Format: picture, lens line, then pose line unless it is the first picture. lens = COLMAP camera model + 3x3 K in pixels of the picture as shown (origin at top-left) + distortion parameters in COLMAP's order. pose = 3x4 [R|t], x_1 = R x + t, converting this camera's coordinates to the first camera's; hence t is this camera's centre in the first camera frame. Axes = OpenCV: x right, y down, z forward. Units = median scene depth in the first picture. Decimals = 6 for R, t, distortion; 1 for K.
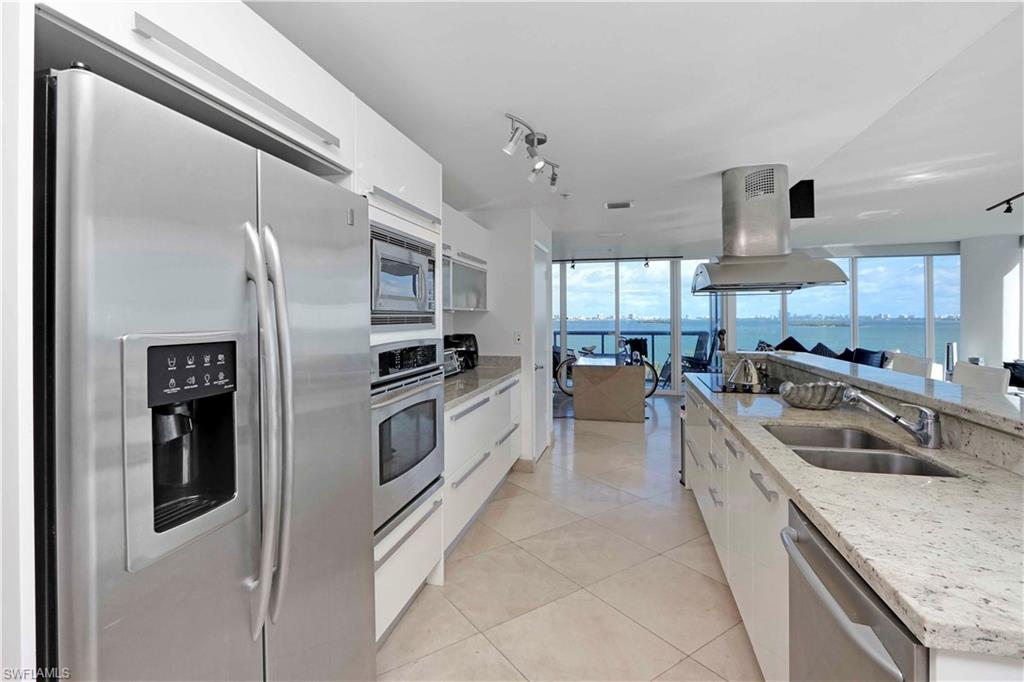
lens RADIAL K [[487.9, 0, 518.4], [0, 487.9, 313.6], [0, 0, 1]] dist [-0.020799, 0.004959]
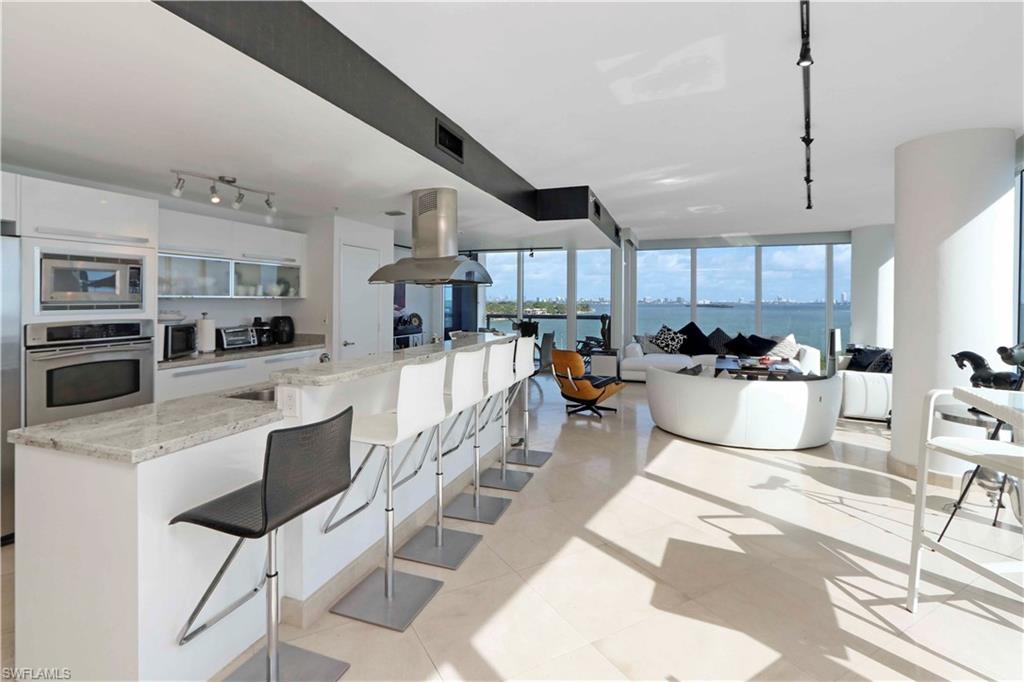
lens RADIAL K [[487.9, 0, 507.5], [0, 487.9, 291.4], [0, 0, 1]] dist [-0.020799, 0.004959]
pose [[0.994655, 0.003226, -0.103206, 0.459419], [-0.004215, 0.999947, -0.009366, -0.010240], [0.103171, 0.009751, 0.994616, -0.148581]]
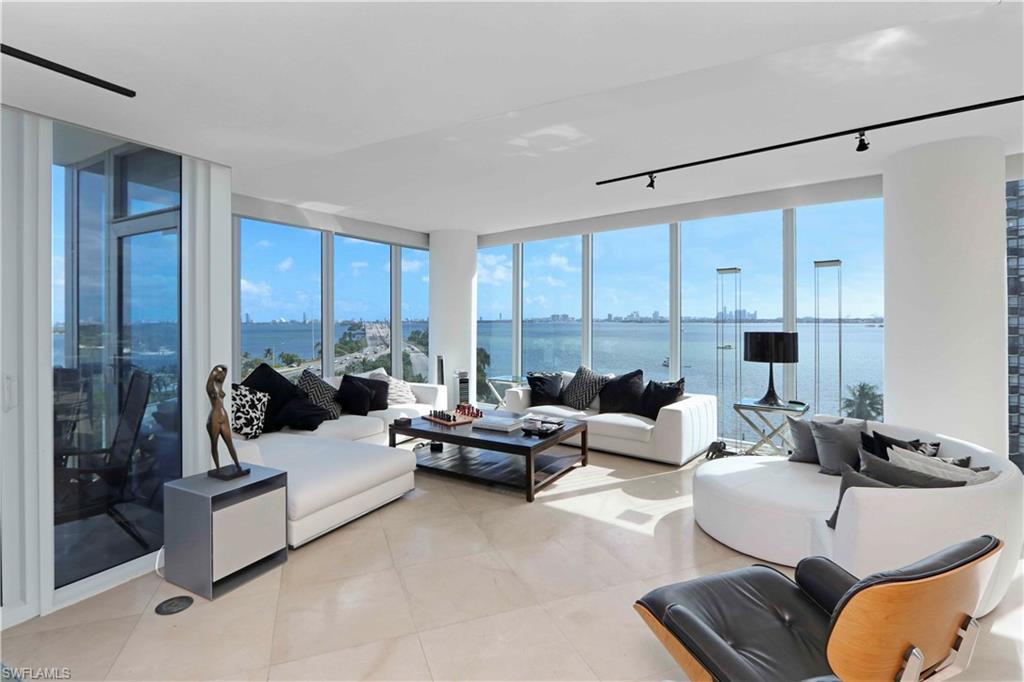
lens RADIAL K [[487.9, 0, 498.7], [0, 487.9, 316.5], [0, 0, 1]] dist [-0.020799, 0.004959]
pose [[0.274091, 0.004938, 0.961691, 0.214611], [-0.003110, 0.999986, -0.004248, -0.002385], [-0.961699, -0.001827, 0.274102, 1.024340]]
